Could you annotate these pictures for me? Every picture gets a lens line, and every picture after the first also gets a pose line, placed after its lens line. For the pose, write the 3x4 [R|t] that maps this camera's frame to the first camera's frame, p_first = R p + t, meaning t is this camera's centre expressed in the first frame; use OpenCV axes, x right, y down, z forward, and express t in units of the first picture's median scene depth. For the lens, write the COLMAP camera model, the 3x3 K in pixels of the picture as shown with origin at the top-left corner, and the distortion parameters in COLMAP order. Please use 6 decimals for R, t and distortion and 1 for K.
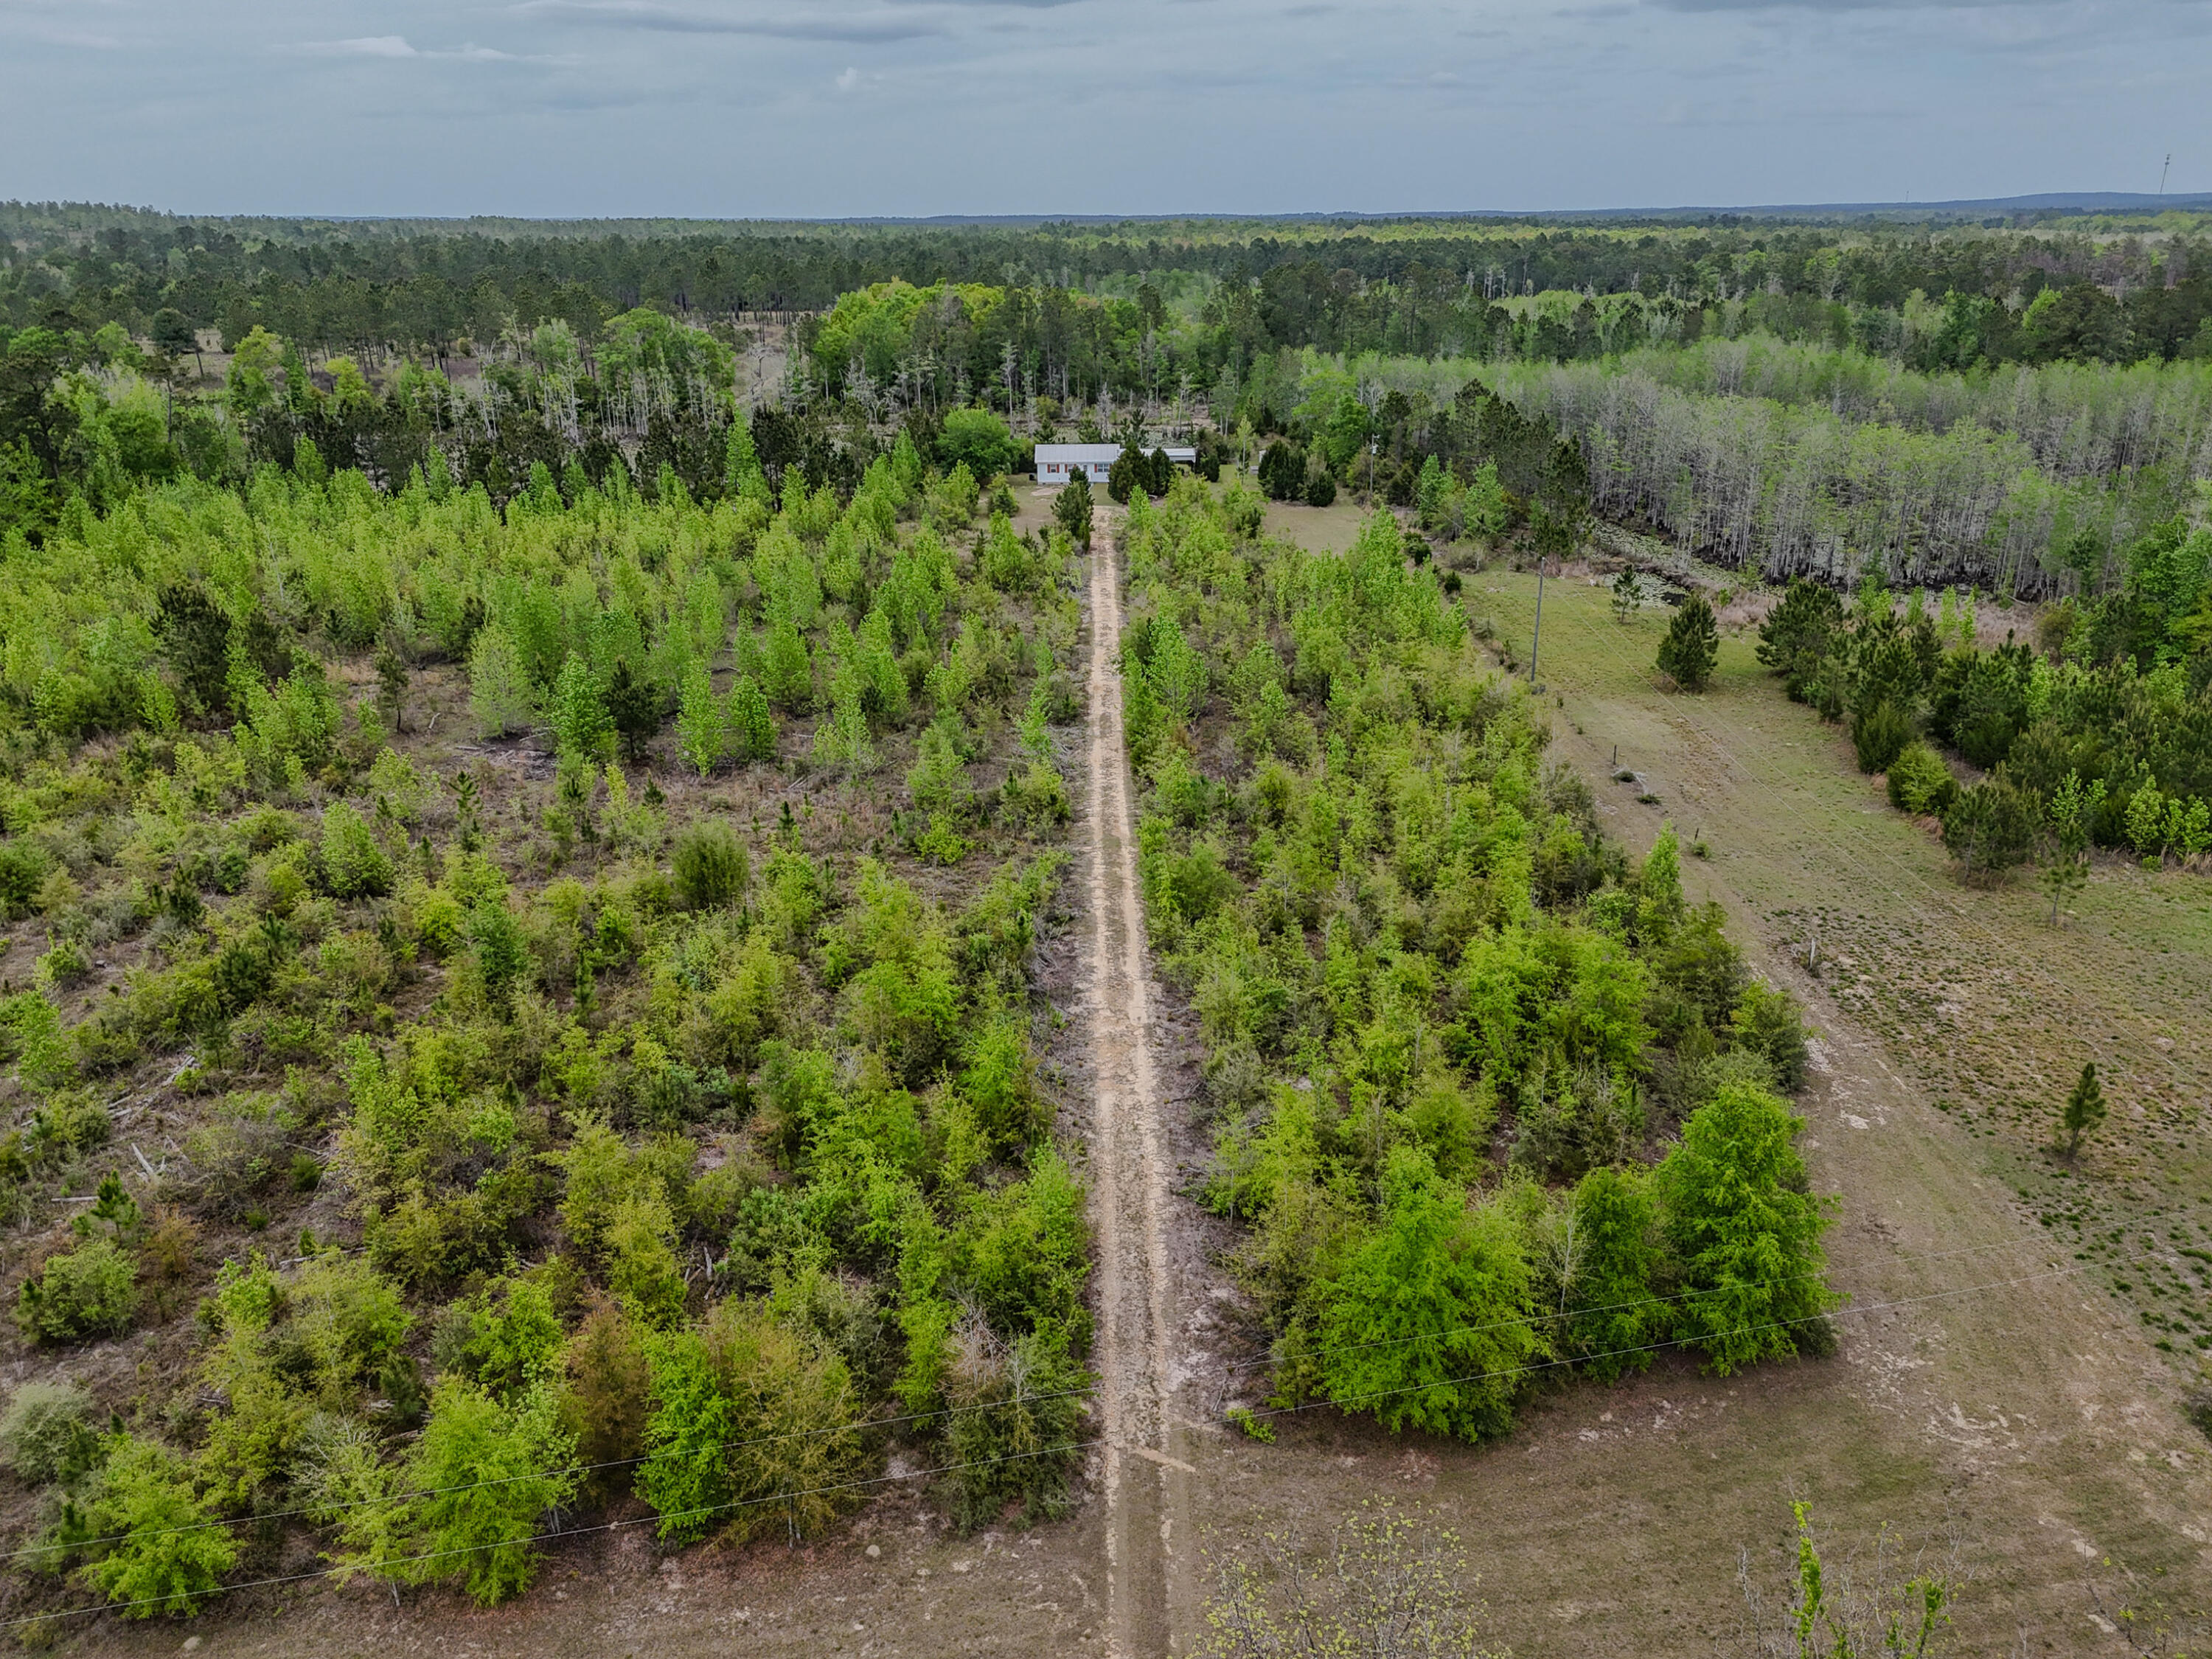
lens RADIAL K [[1628.6, 0, 1089.8], [0, 1628.6, 822.6], [0, 0, 1]] dist [0.087653, -0.084715]
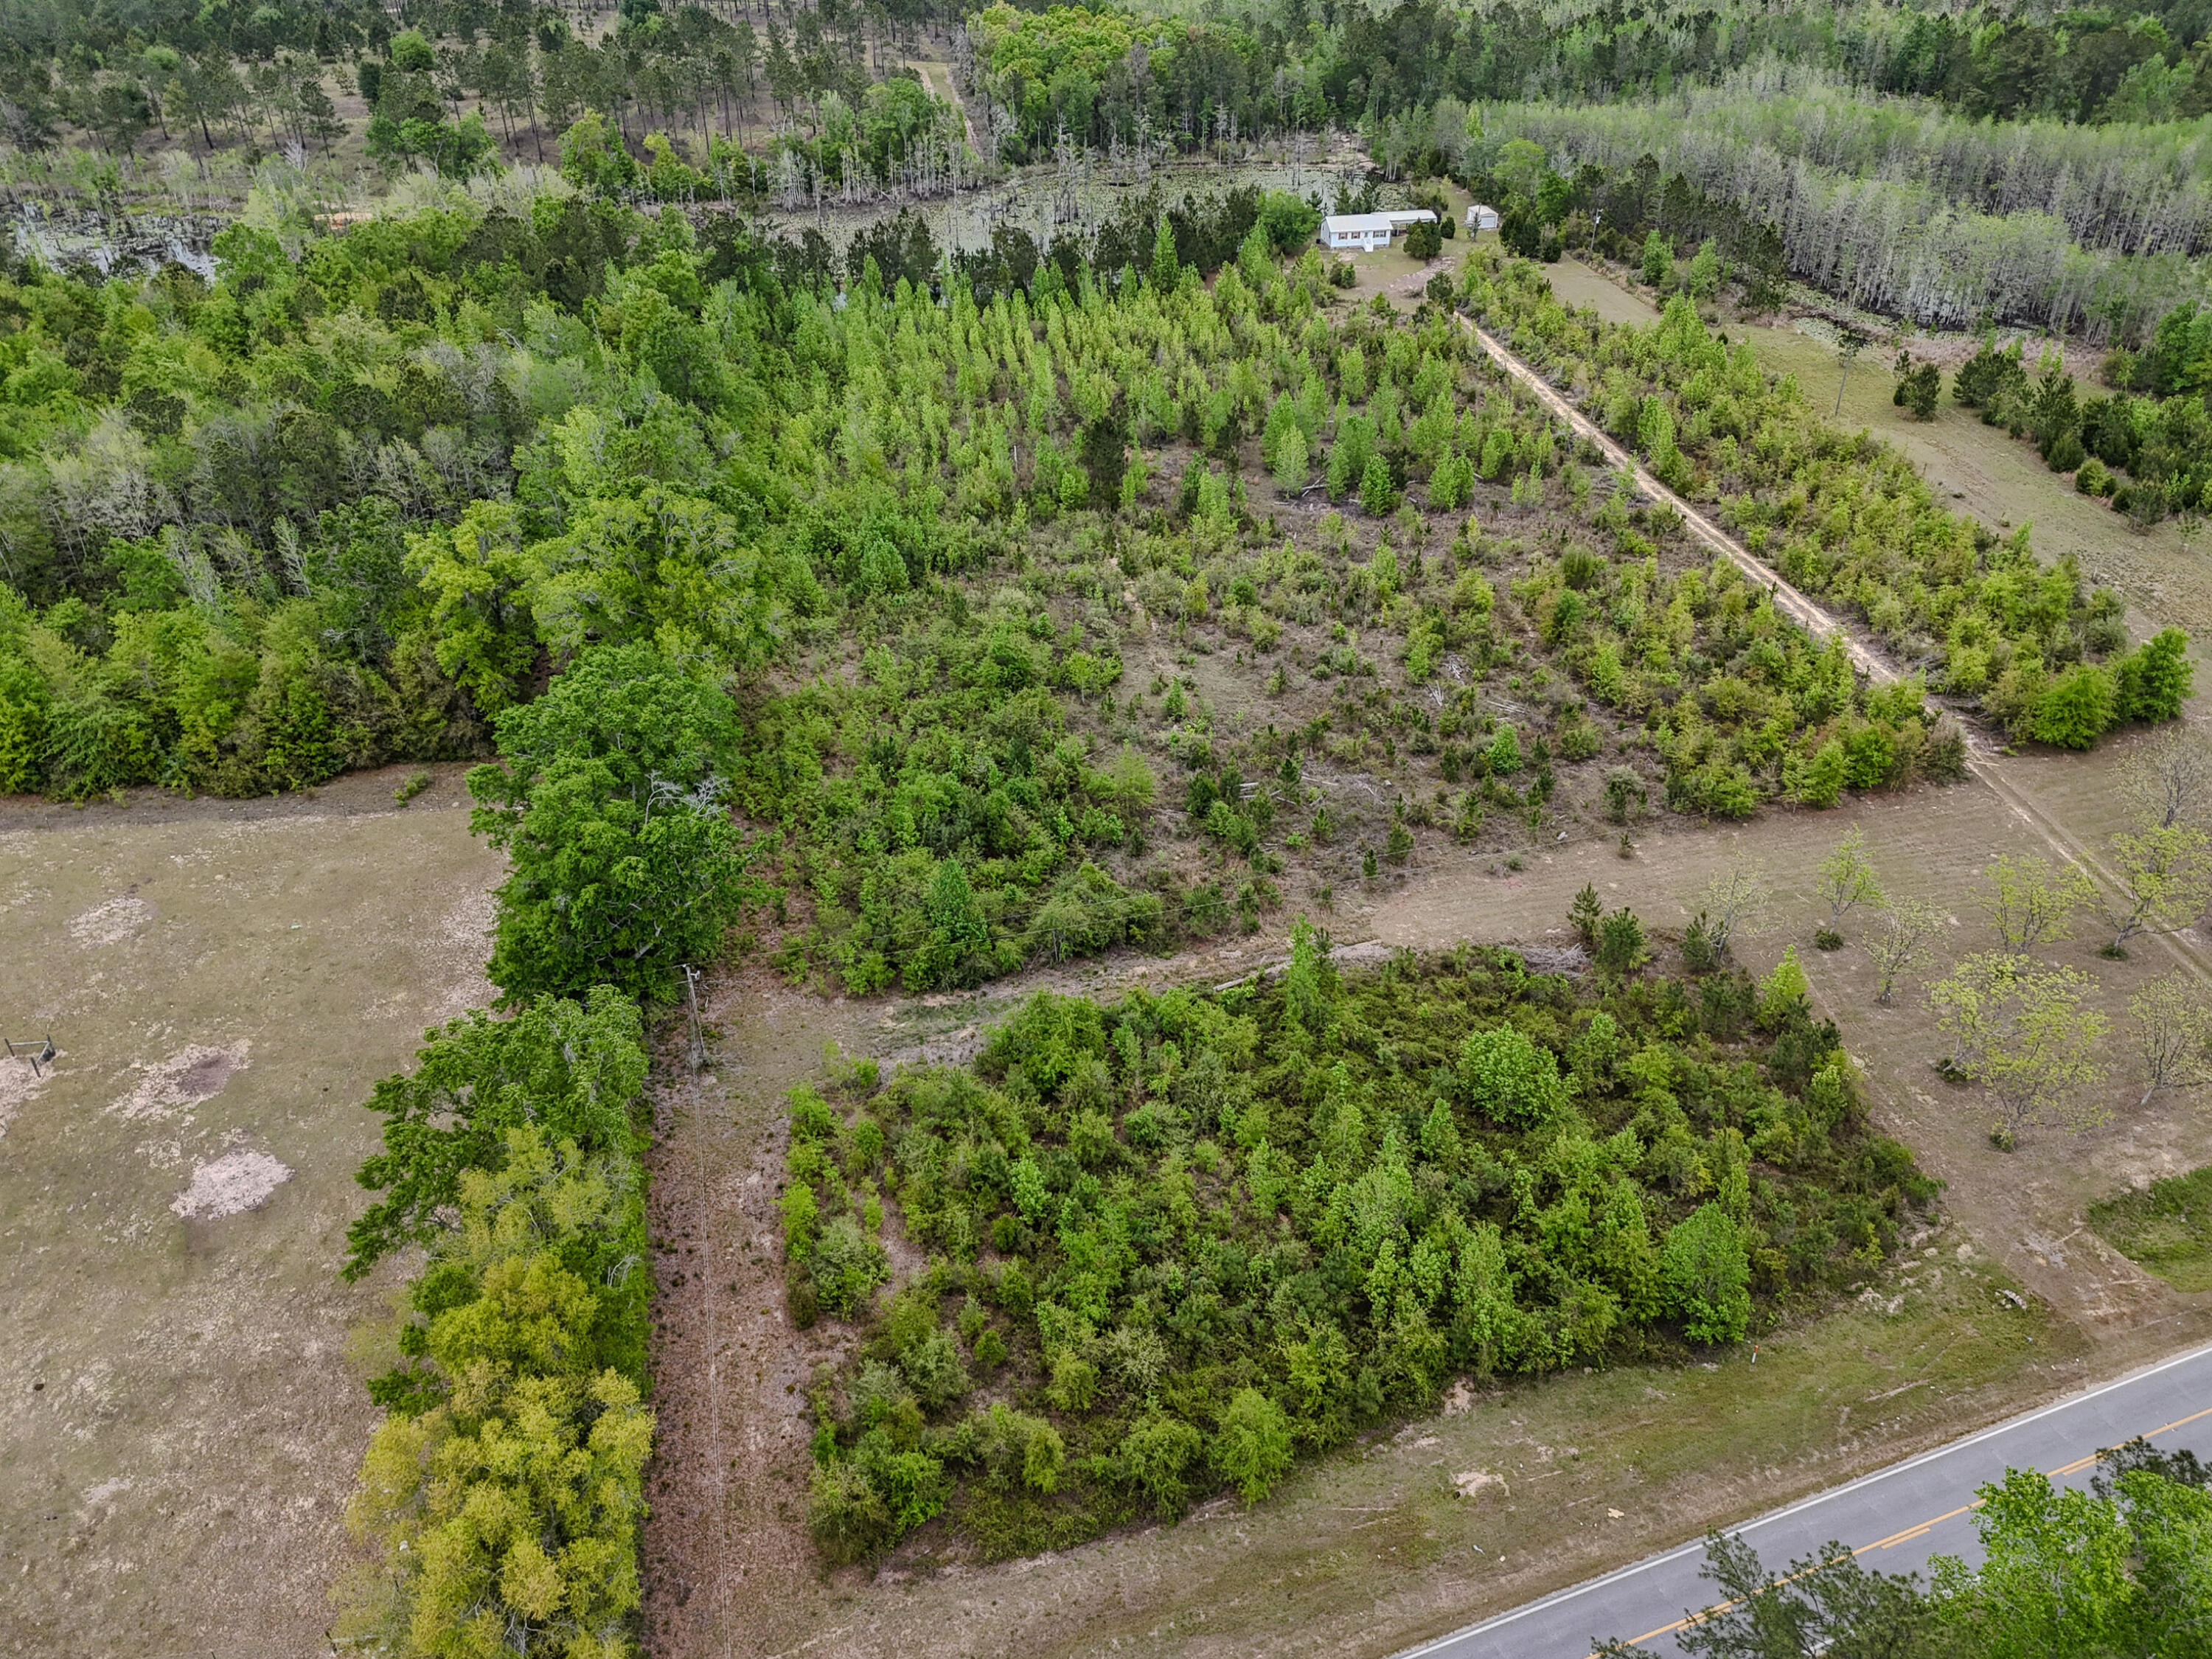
lens RADIAL K [[1628.6, 0, 1089.8], [0, 1628.6, 822.6], [0, 0, 1]] dist [0.087653, -0.084715]
pose [[0.990785, -0.079612, 0.109580, -0.889475], [0.054601, 0.975136, 0.214777, -0.111725], [-0.123954, -0.206814, 0.970496, -0.807684]]
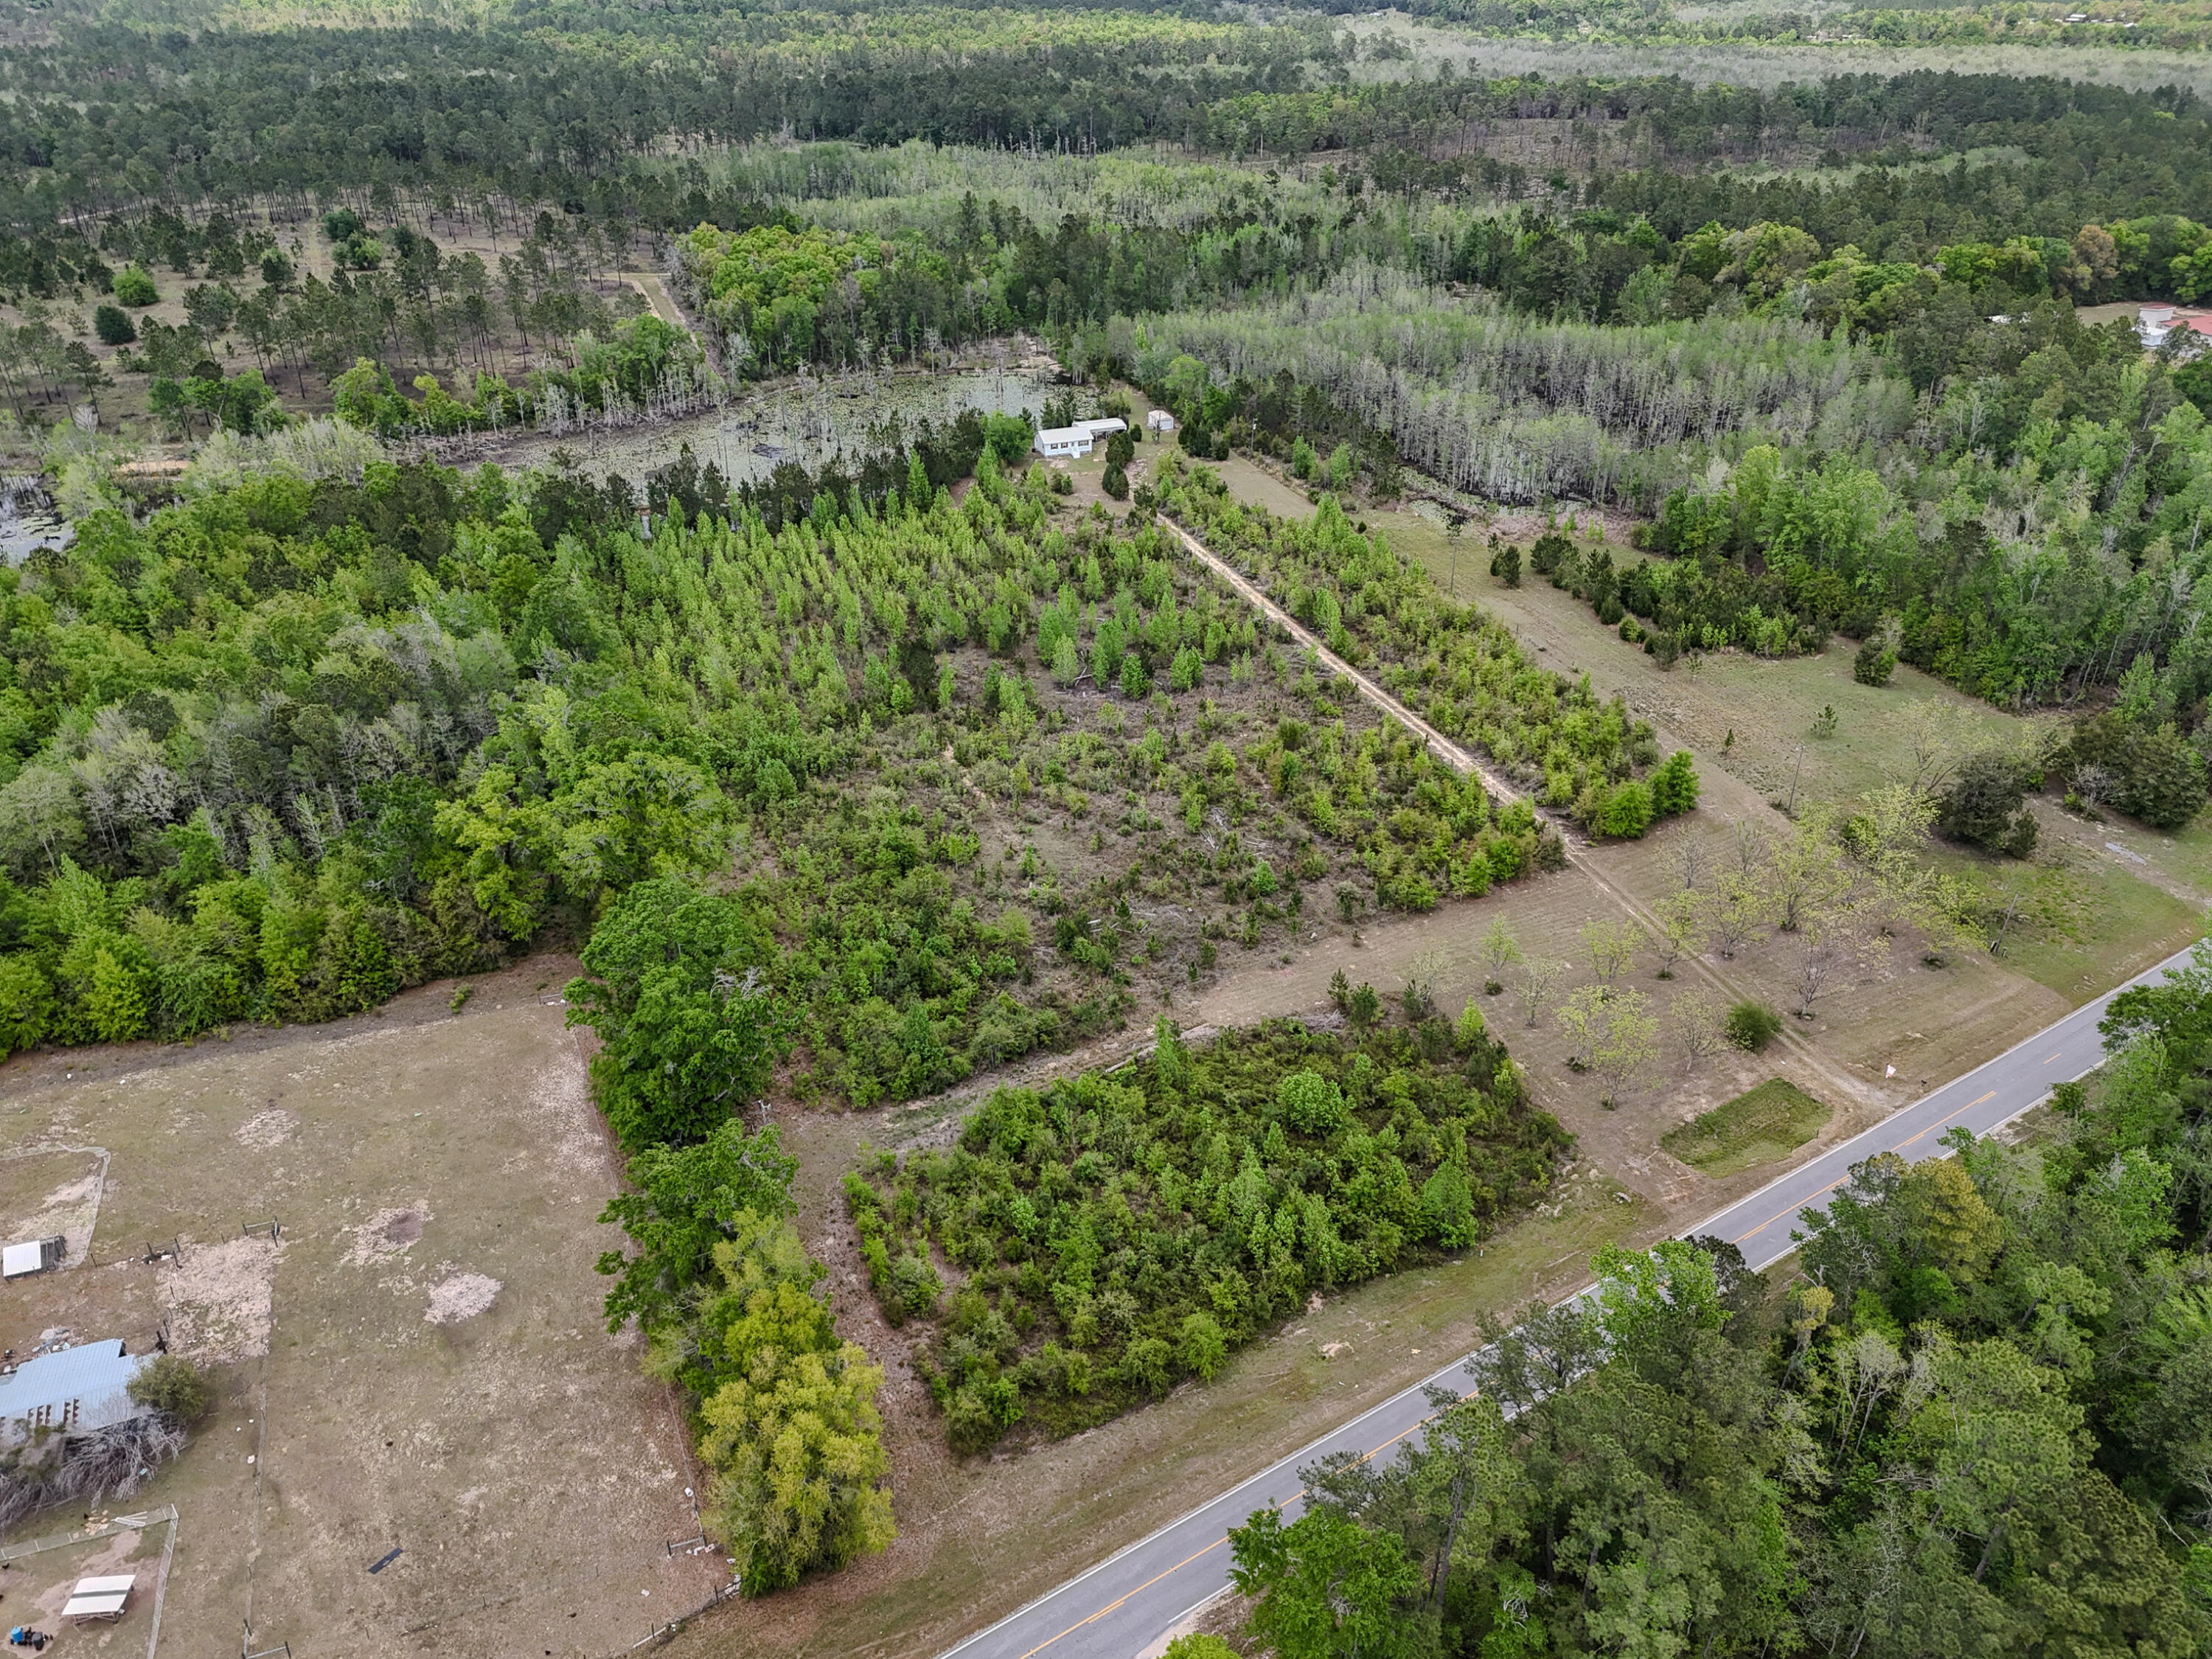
lens RADIAL K [[1622.5, 0, 1074.2], [0, 1622.5, 823.7], [0, 0, 1]] dist [0.149552, -0.299139]
pose [[0.942599, -0.170758, 0.286963, -1.154448], [0.123746, 0.976801, 0.174775, -0.290548], [-0.310150, -0.129232, 0.941863, -1.259006]]
